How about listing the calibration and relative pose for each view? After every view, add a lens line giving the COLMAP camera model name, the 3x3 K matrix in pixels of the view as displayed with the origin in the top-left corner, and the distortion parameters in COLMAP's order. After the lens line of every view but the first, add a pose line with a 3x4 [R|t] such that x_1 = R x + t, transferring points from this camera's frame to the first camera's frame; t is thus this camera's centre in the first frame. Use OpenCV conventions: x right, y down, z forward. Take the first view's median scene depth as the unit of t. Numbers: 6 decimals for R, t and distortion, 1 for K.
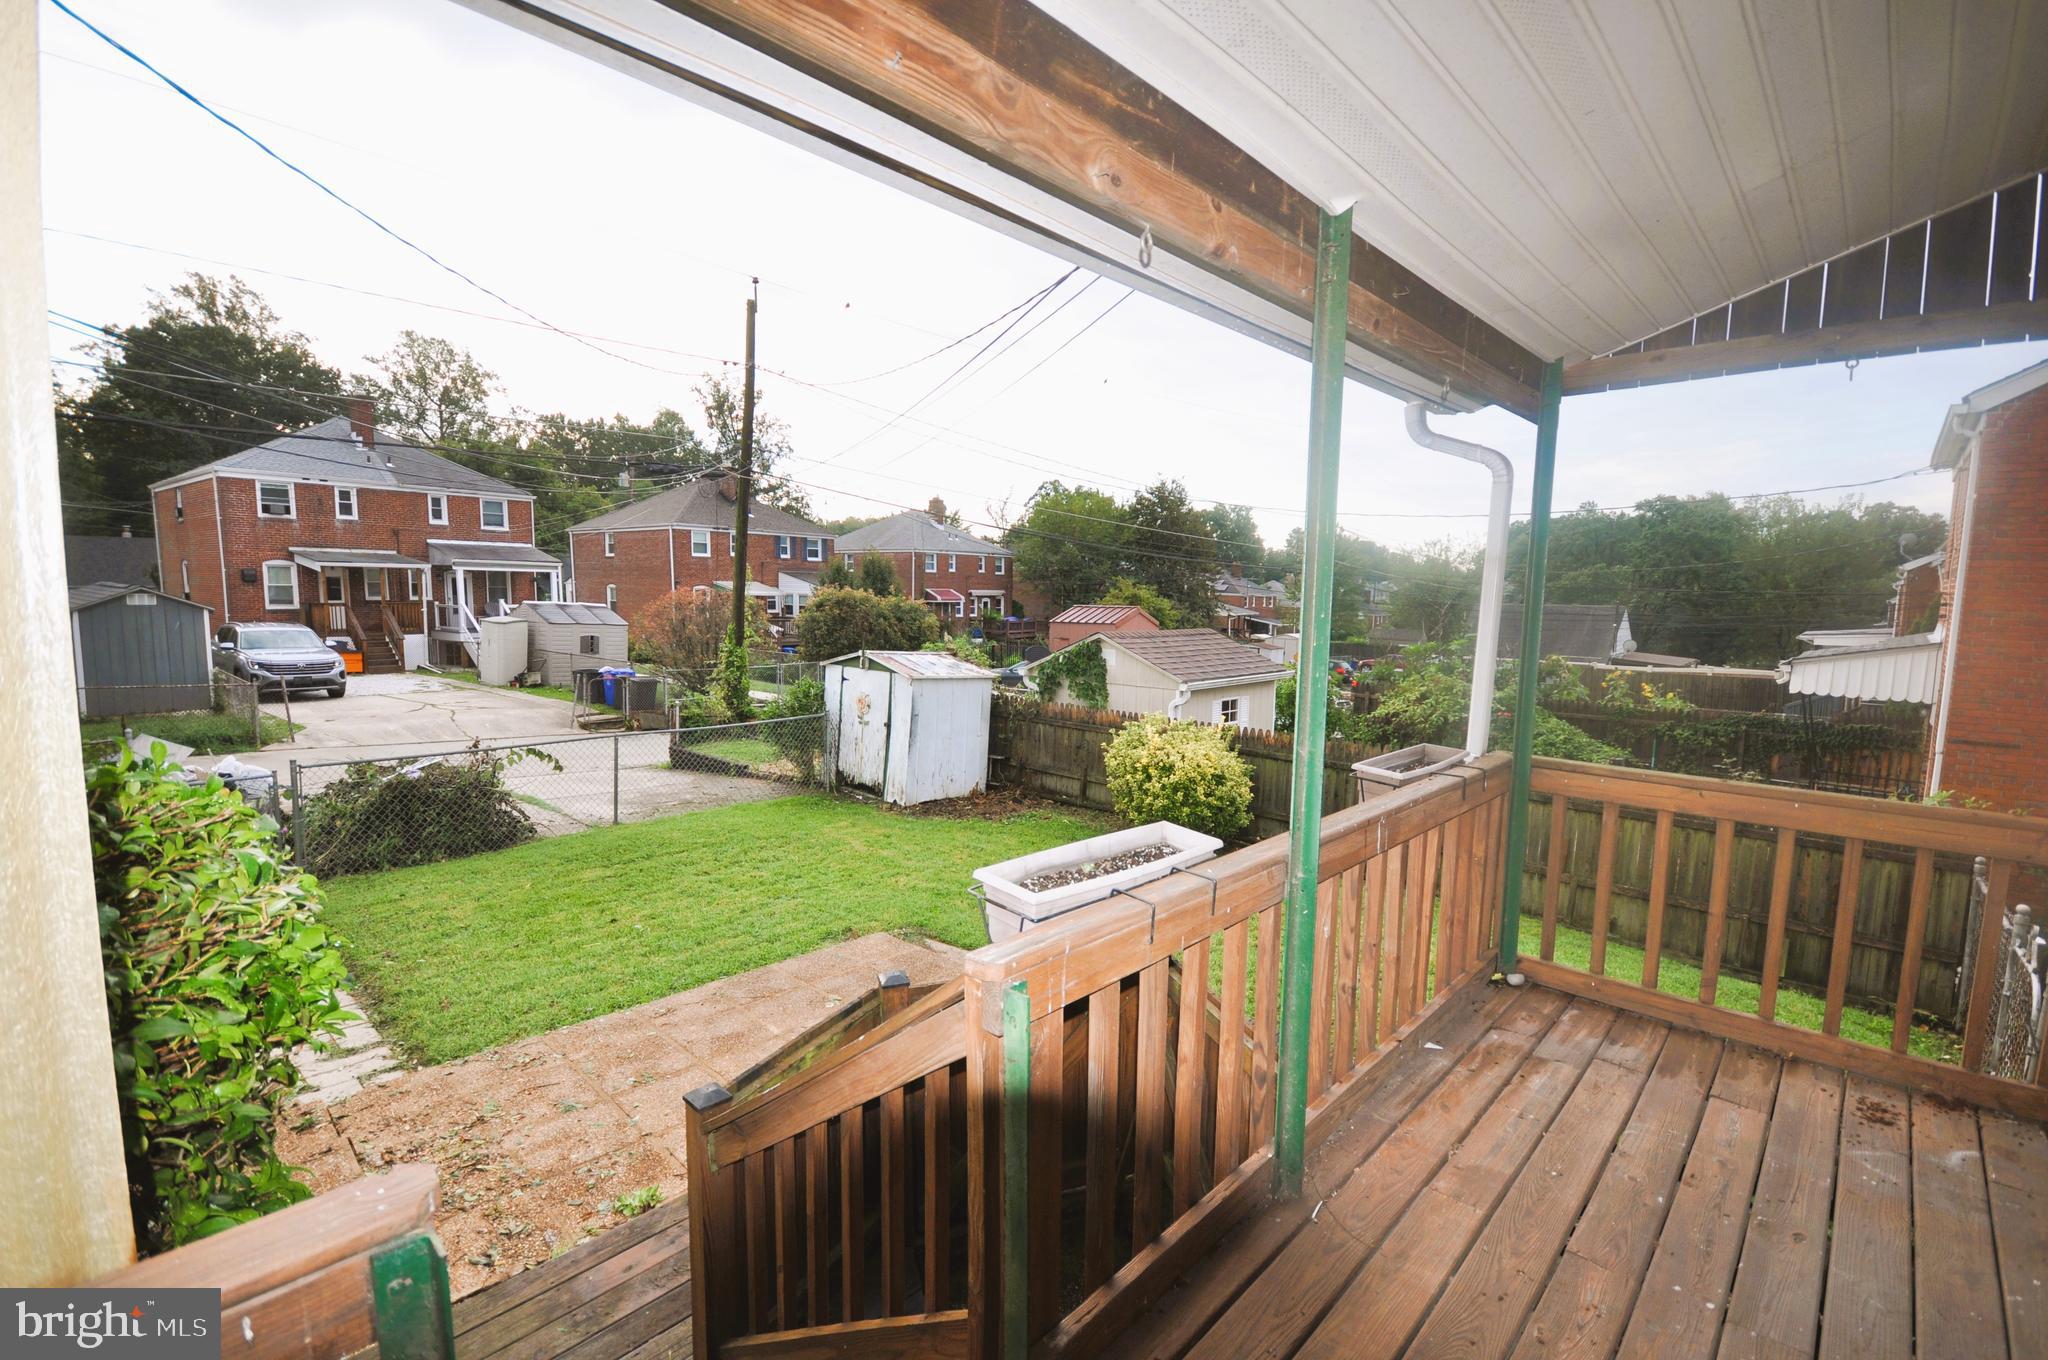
lens RADIAL K [[898.0, 0, 1032.2], [0, 898.0, 684.2], [0, 0, 1]] dist [0.020428, -0.016707]
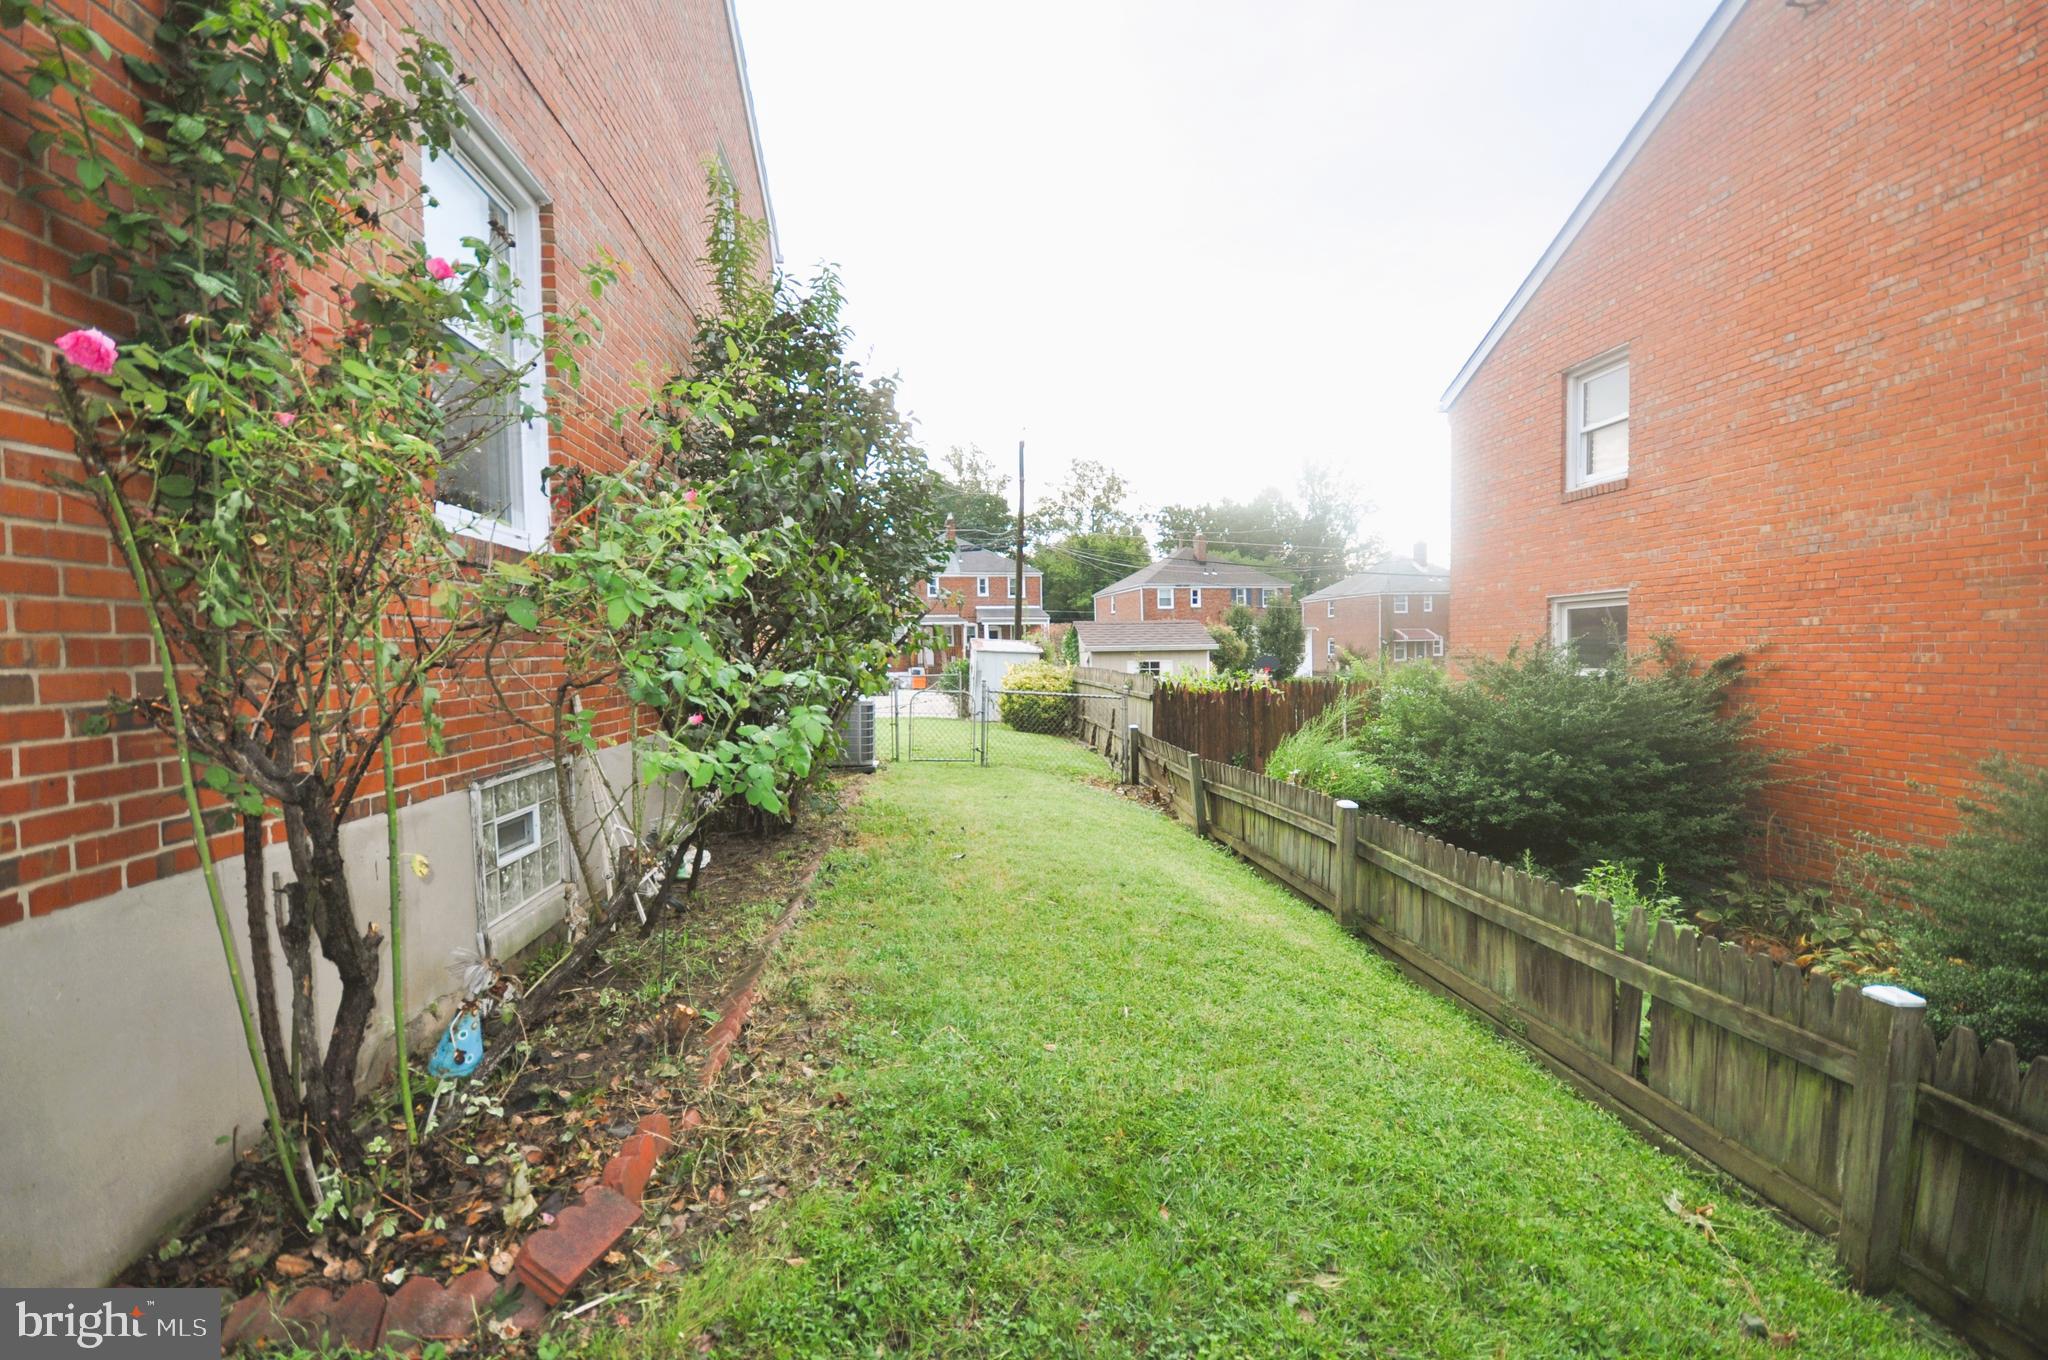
lens RADIAL K [[898.0, 0, 1032.2], [0, 898.0, 684.2], [0, 0, 1]] dist [0.020428, -0.016707]
pose [[0.772774, -0.006783, -0.634645, 0.143109], [-0.036867, 0.997775, -0.055555, 0.020456], [0.633610, 0.066328, 0.770804, -0.042681]]
